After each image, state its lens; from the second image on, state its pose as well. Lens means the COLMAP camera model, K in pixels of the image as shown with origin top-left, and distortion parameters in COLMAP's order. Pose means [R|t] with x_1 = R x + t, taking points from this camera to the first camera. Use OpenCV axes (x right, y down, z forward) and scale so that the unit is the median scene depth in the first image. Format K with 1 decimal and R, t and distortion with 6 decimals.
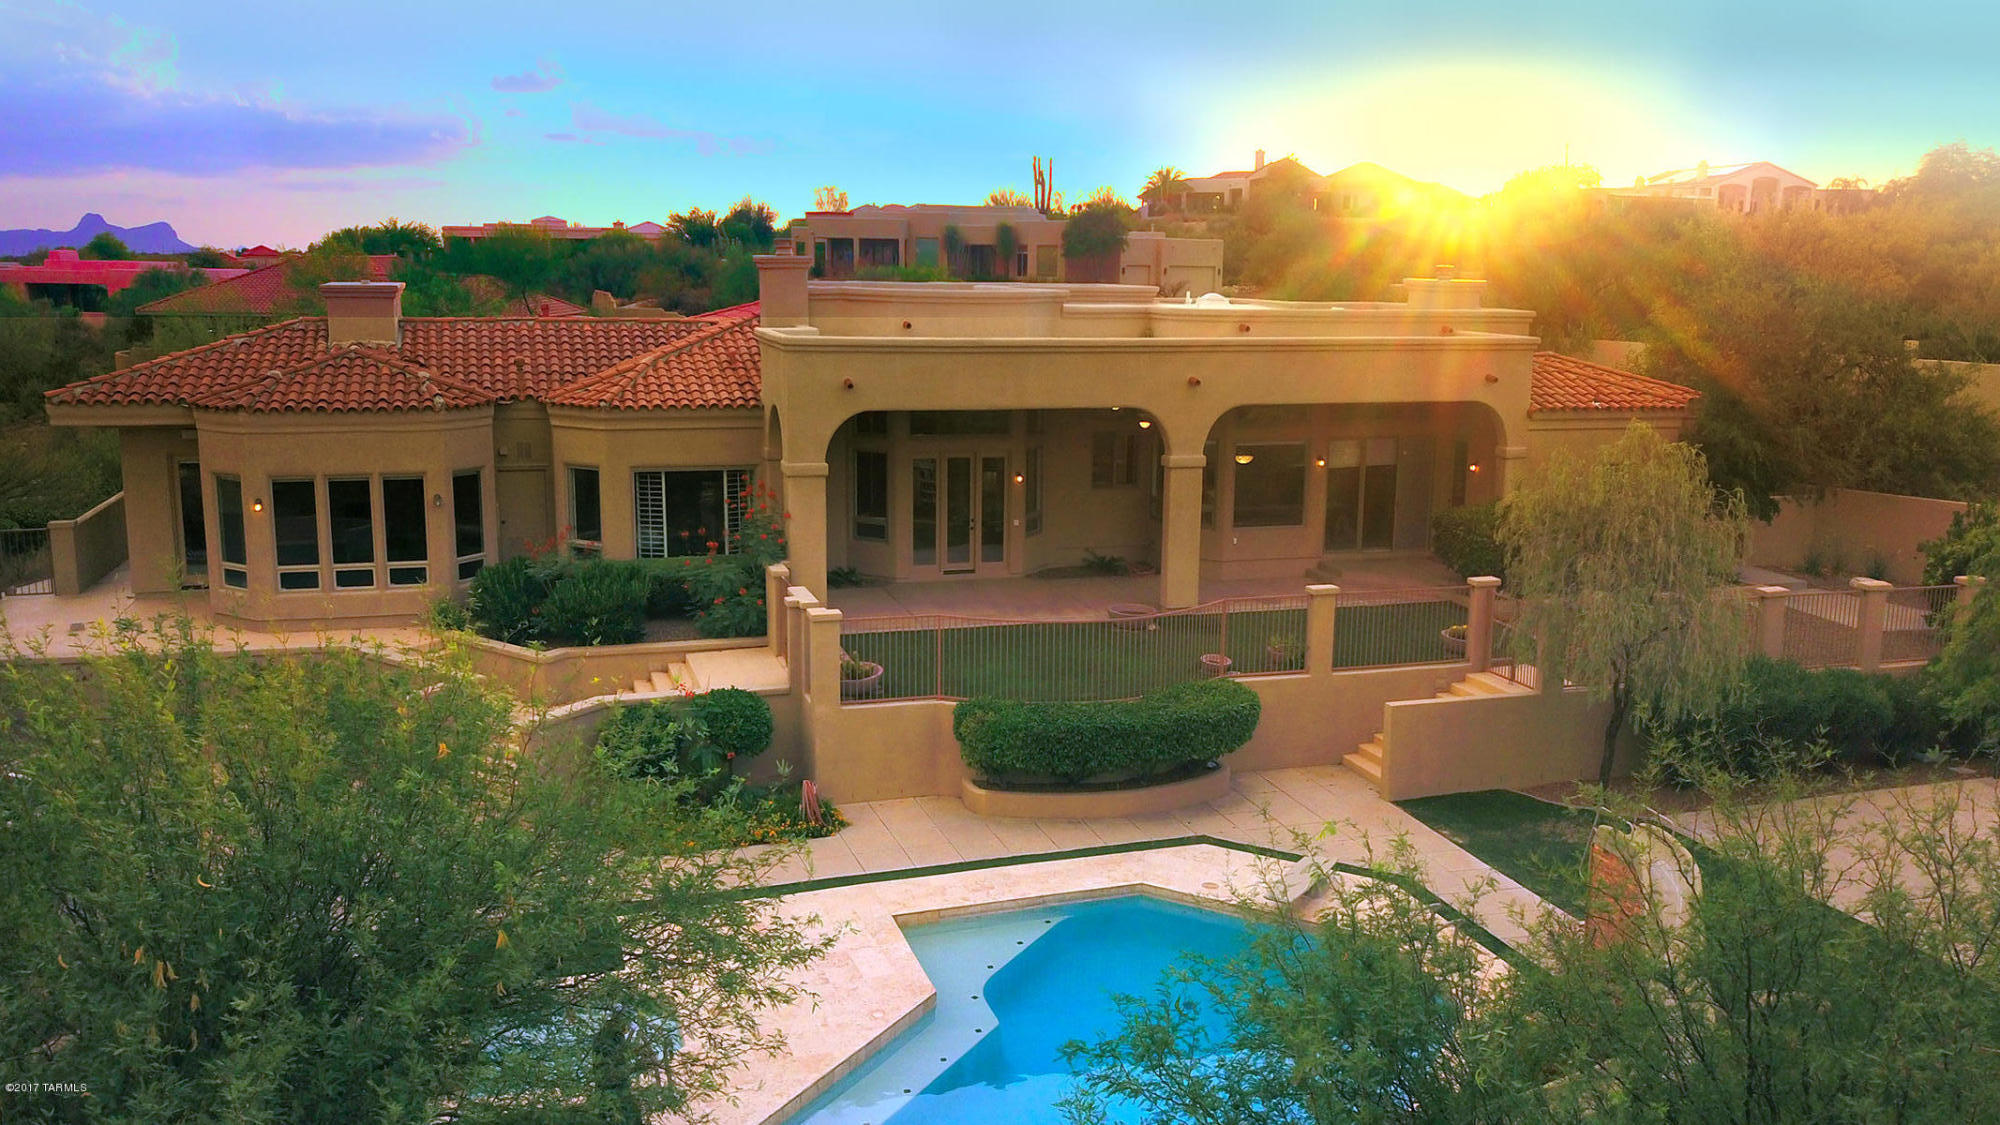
lens RADIAL K [[1582.4, 0, 1000.0], [0, 1582.4, 562.5], [0, 0, 1]] dist [0.002652, 0.013184]
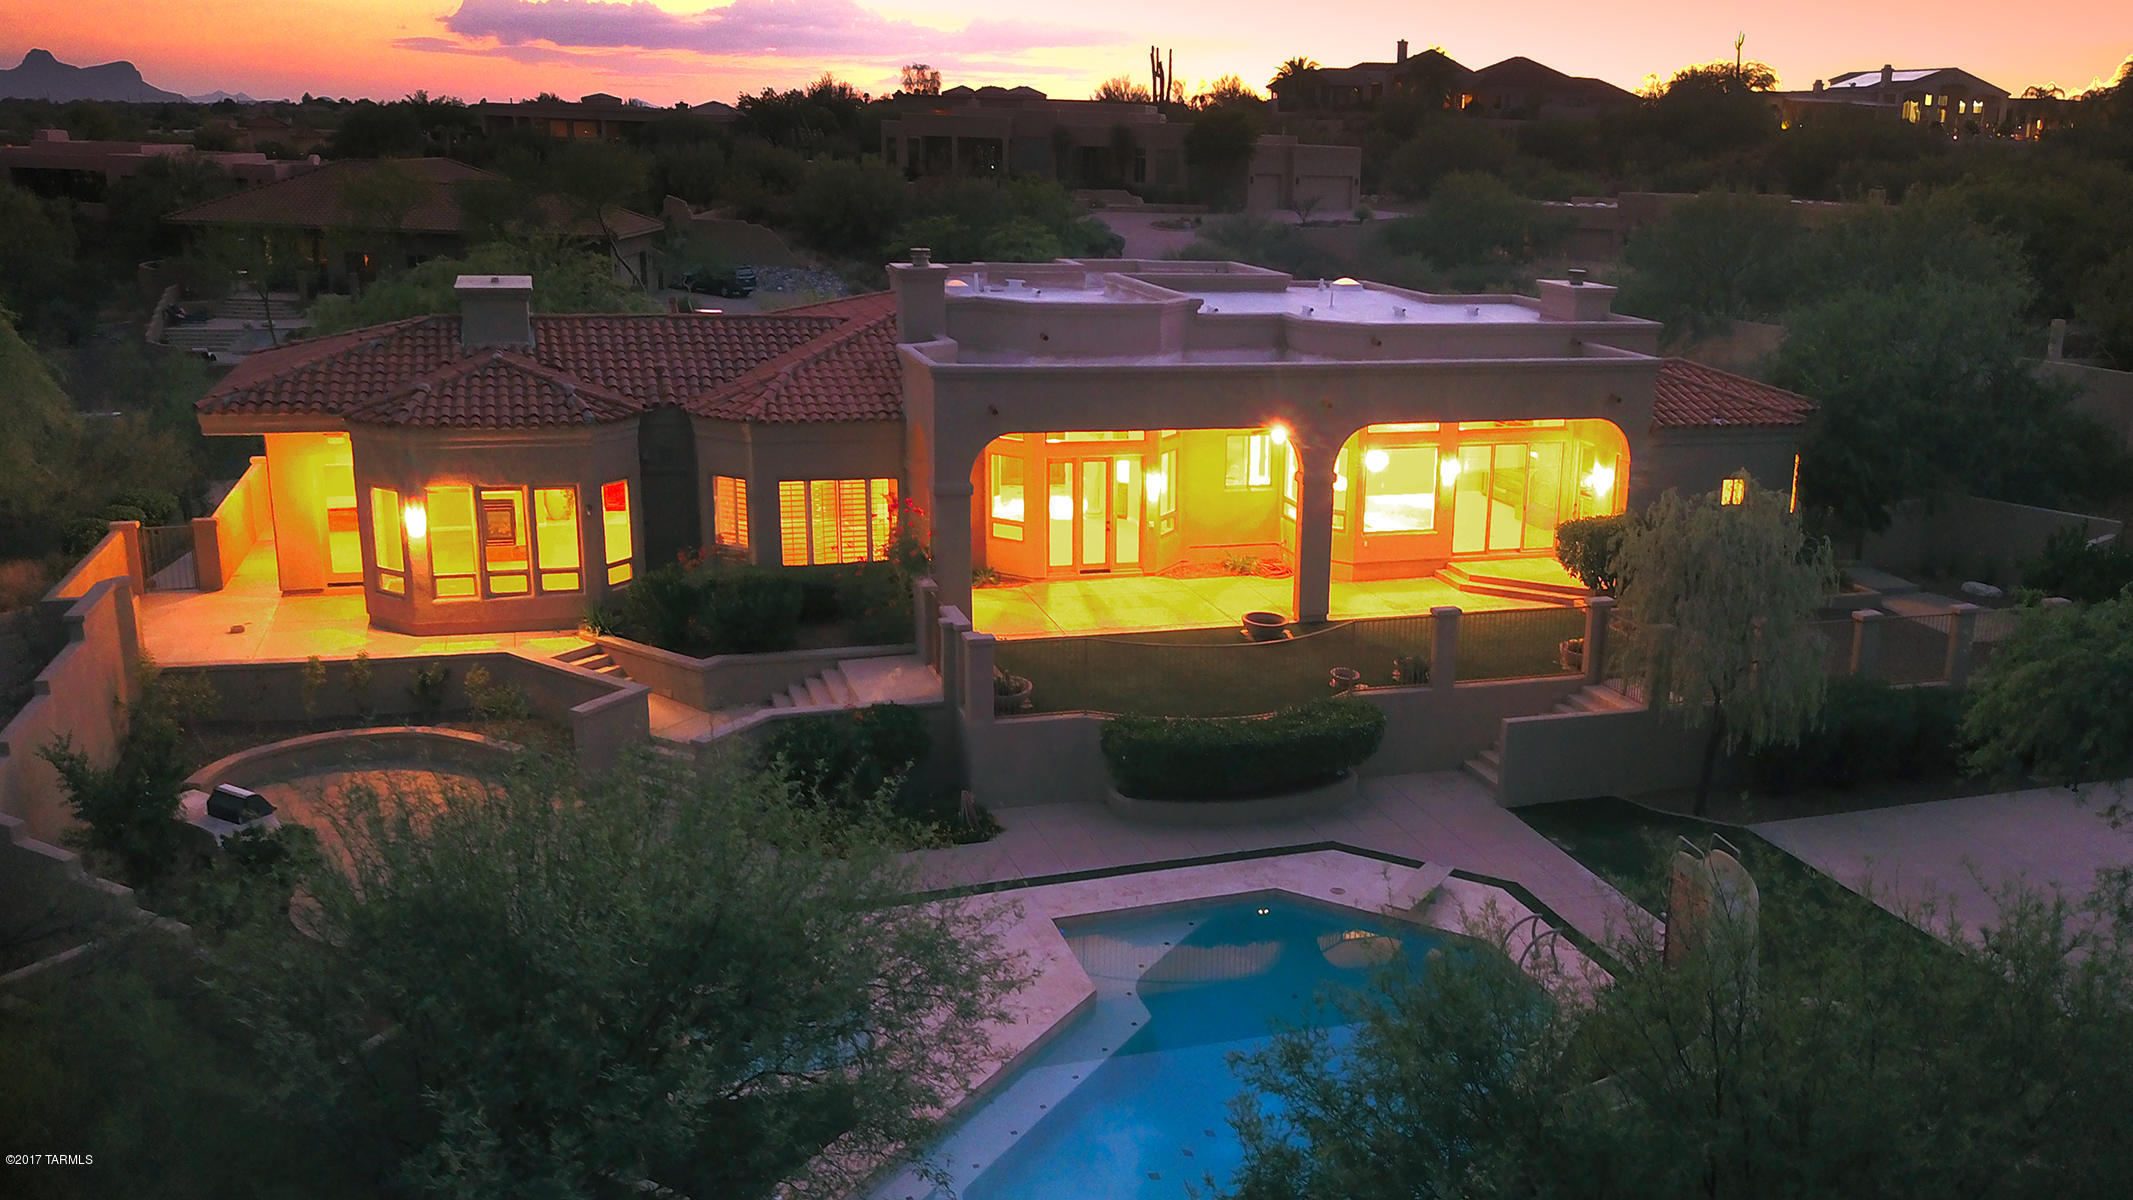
lens RADIAL K [[1768.9, 0, 1068.5], [0, 1768.9, 693.2], [0, 0, 1]] dist [0.006905, -0.002666]
pose [[0.999700, -0.008643, -0.022896, -0.021229], [0.011538, 0.991513, 0.129491, -0.077520], [0.021583, -0.129717, 0.991316, -0.174134]]
